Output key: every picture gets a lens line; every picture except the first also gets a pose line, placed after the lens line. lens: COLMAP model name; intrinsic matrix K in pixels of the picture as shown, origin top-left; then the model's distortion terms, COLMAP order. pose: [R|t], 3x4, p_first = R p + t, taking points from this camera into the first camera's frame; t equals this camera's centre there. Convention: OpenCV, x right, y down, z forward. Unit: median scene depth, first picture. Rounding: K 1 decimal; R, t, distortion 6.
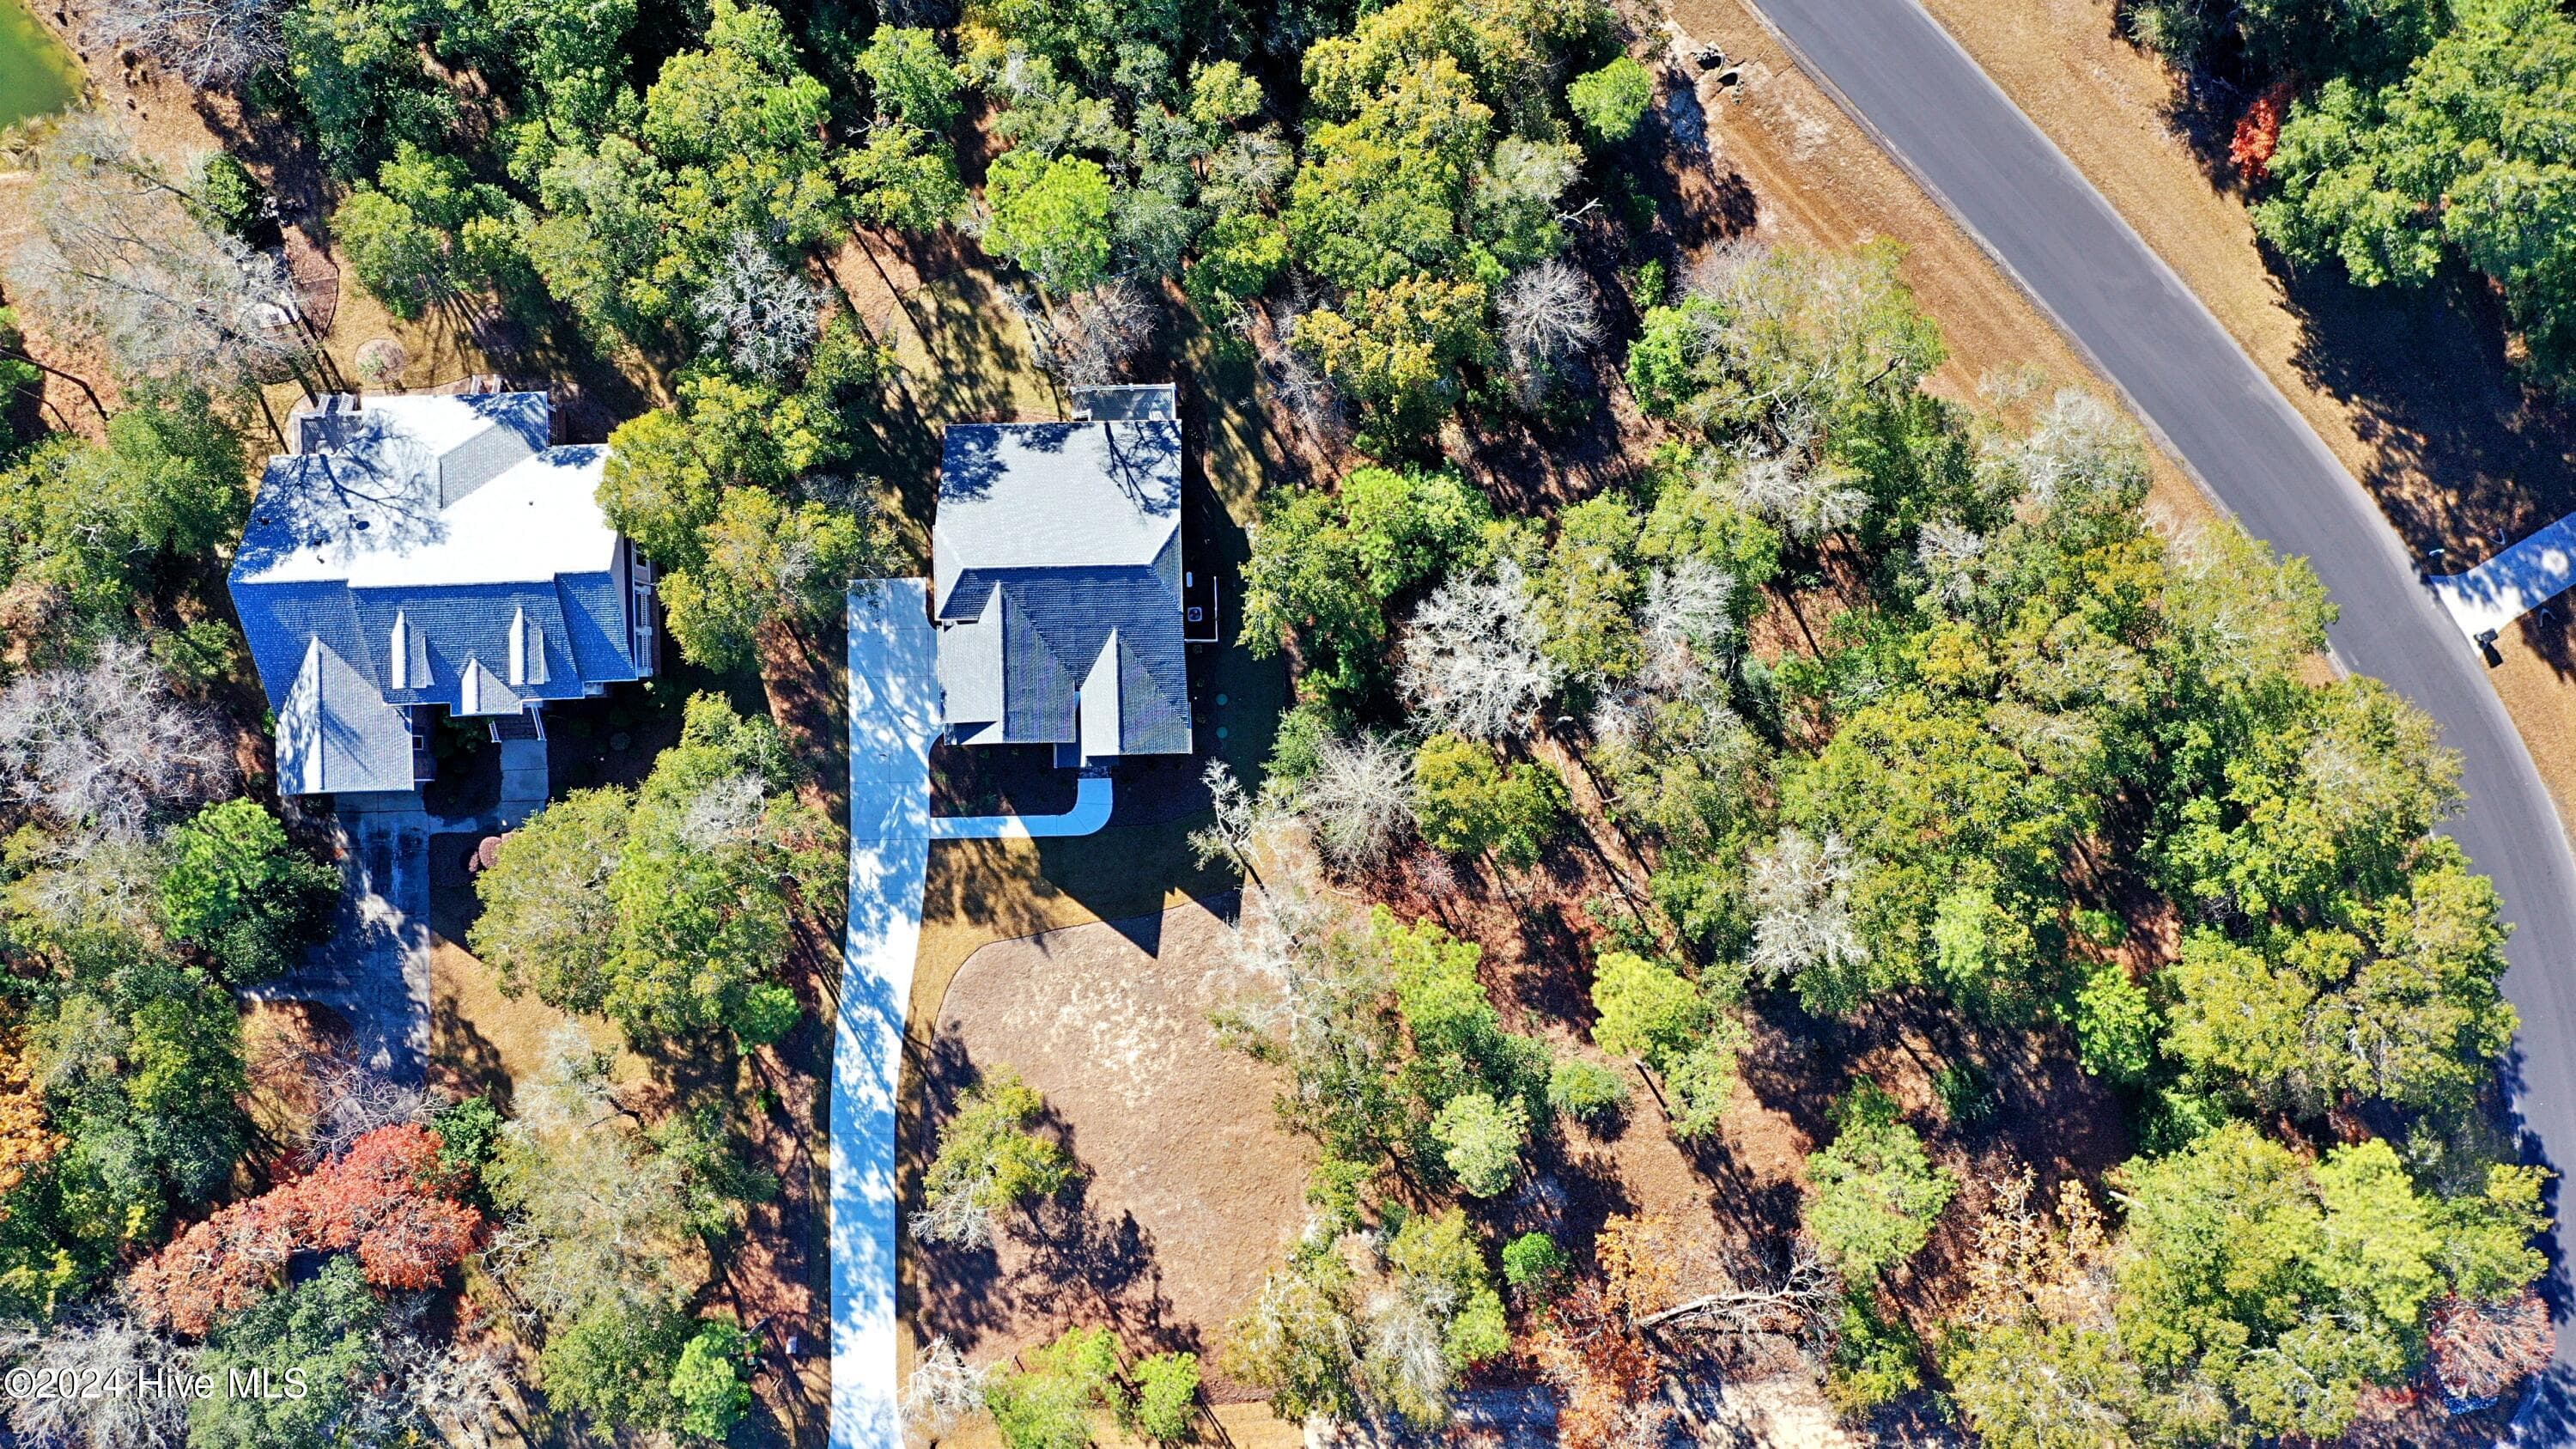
lens RADIAL K [[1971.9, 0, 1288.0], [0, 1971.9, 724.5], [0, 0, 1]] dist [-0.005677, -0.000016]
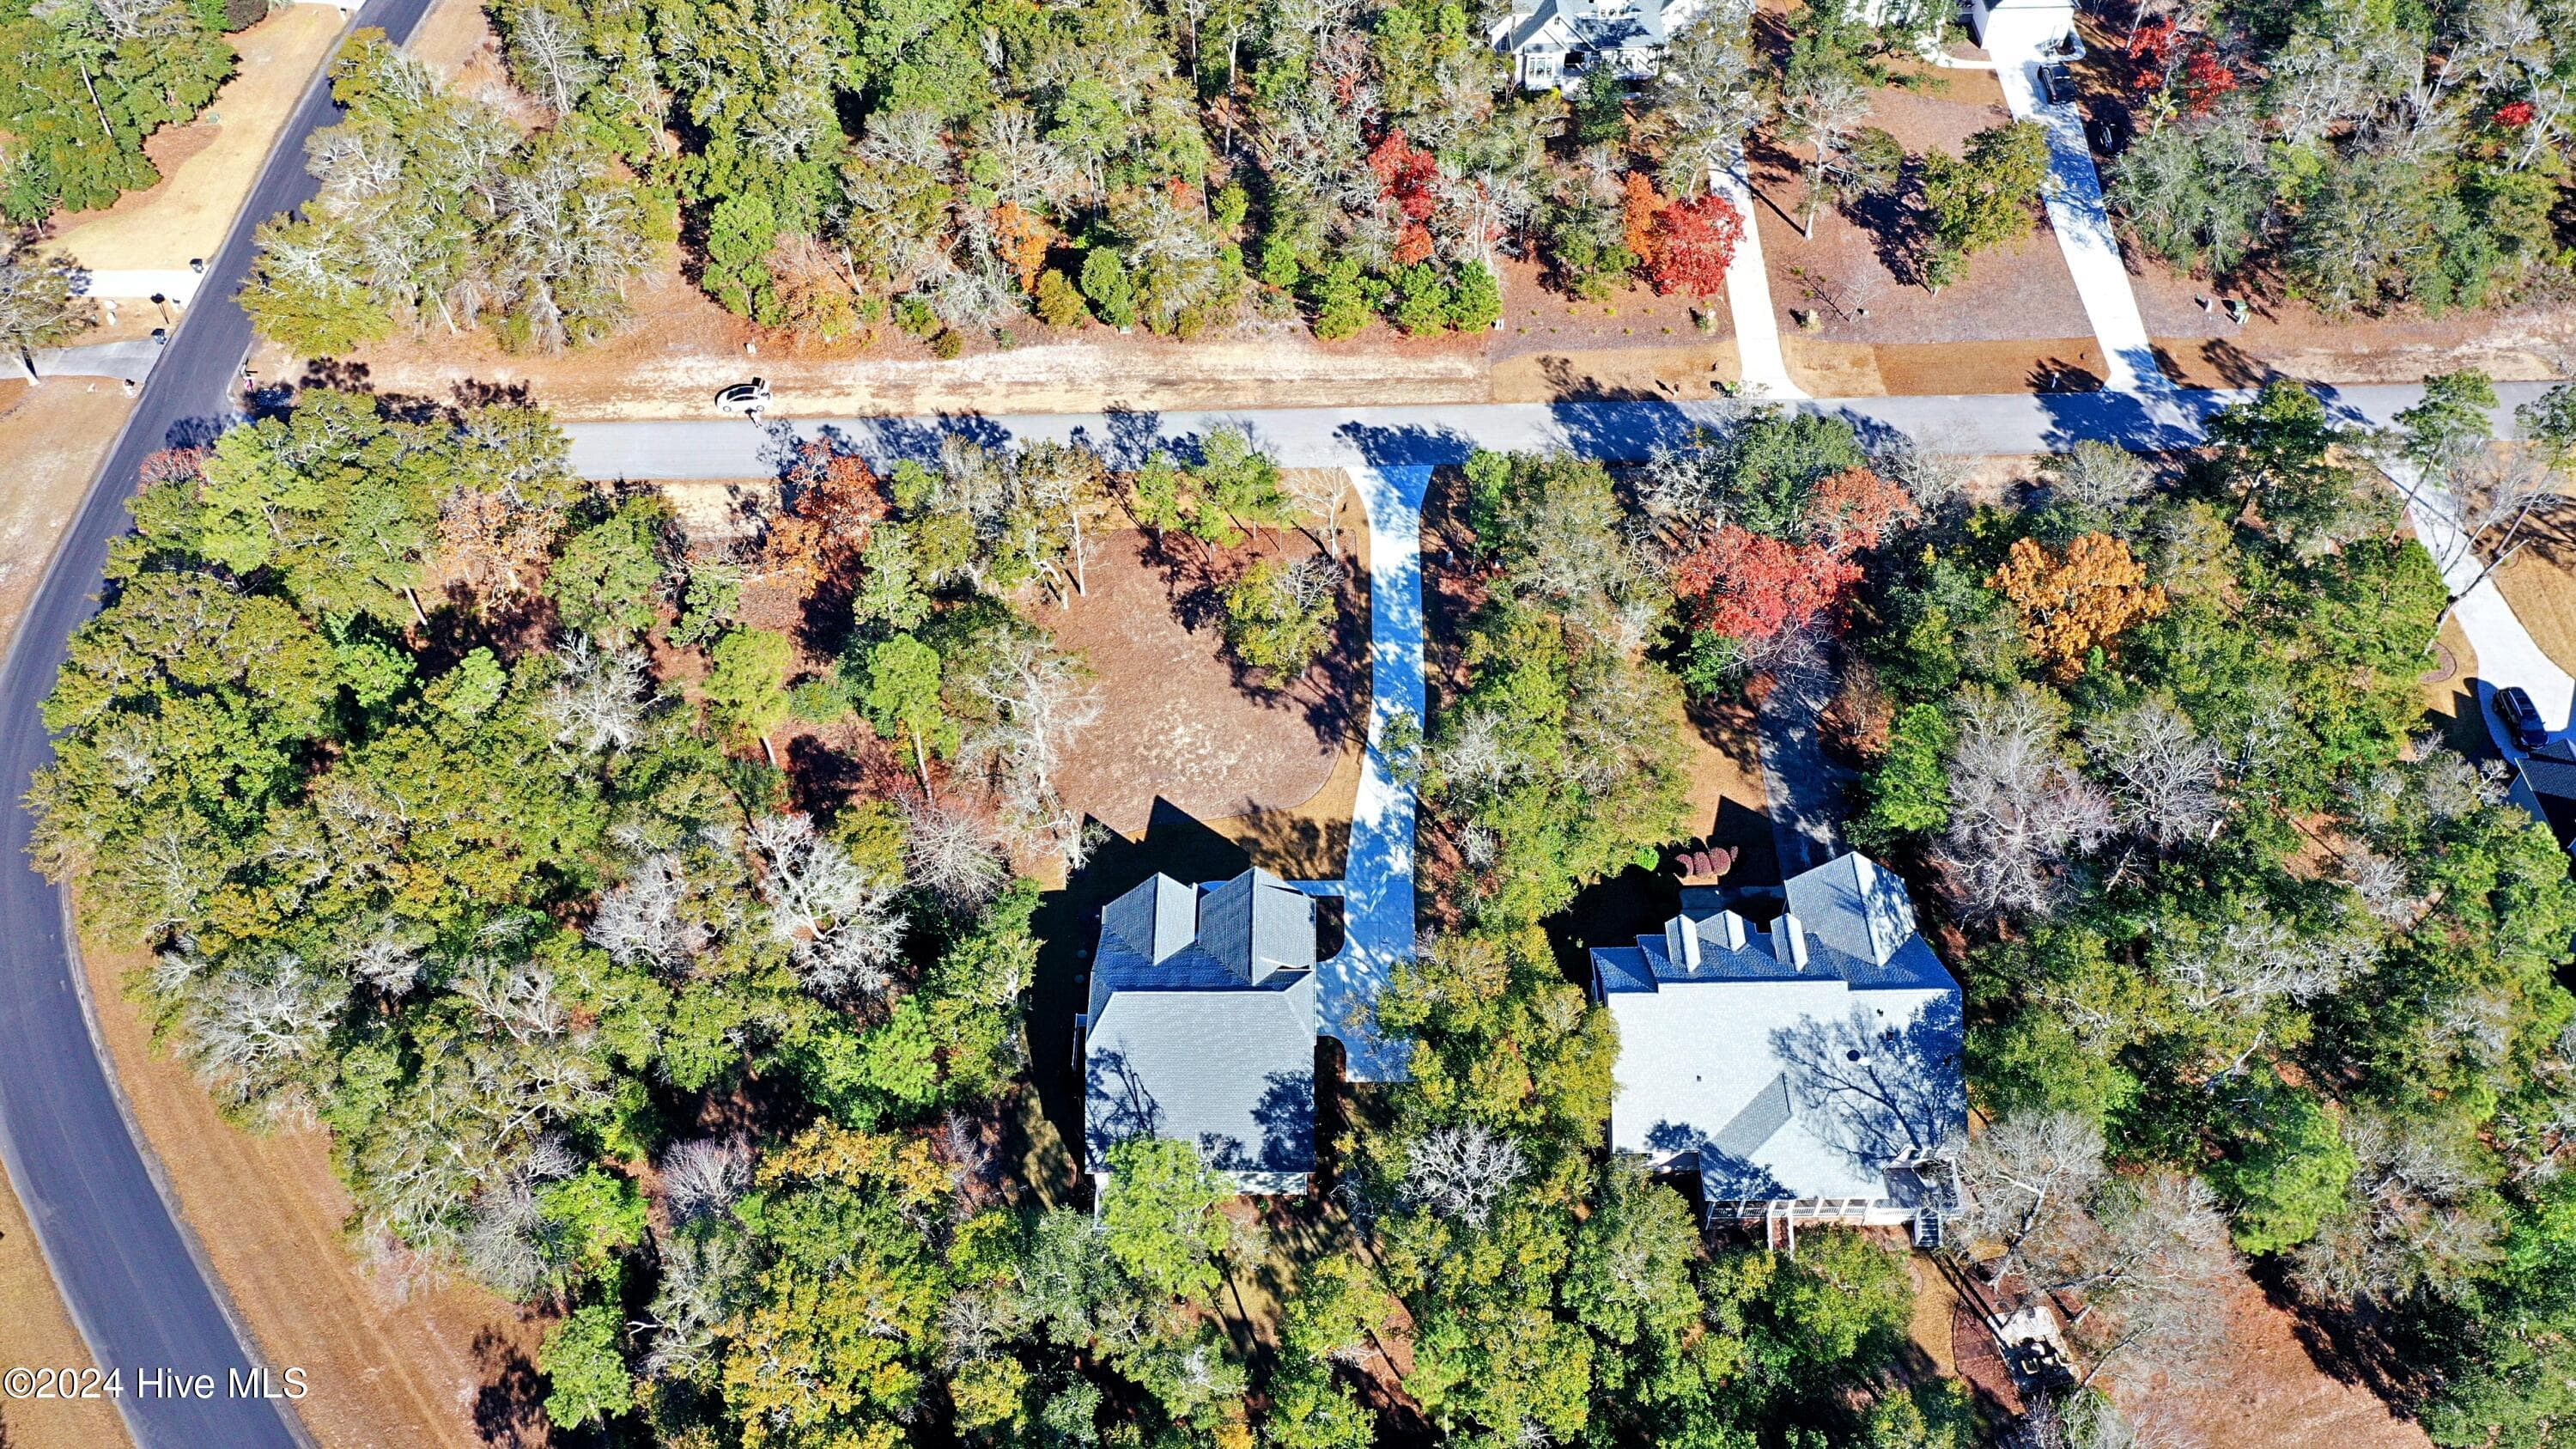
lens RADIAL K [[1971.9, 0, 1288.0], [0, 1971.9, 724.5], [0, 0, 1]] dist [-0.005677, -0.000016]
pose [[-0.999602, -0.012254, 0.025403, -0.177982], [0.025746, -0.764187, 0.644480, -0.620434], [0.011515, 0.644878, 0.764199, 0.063485]]
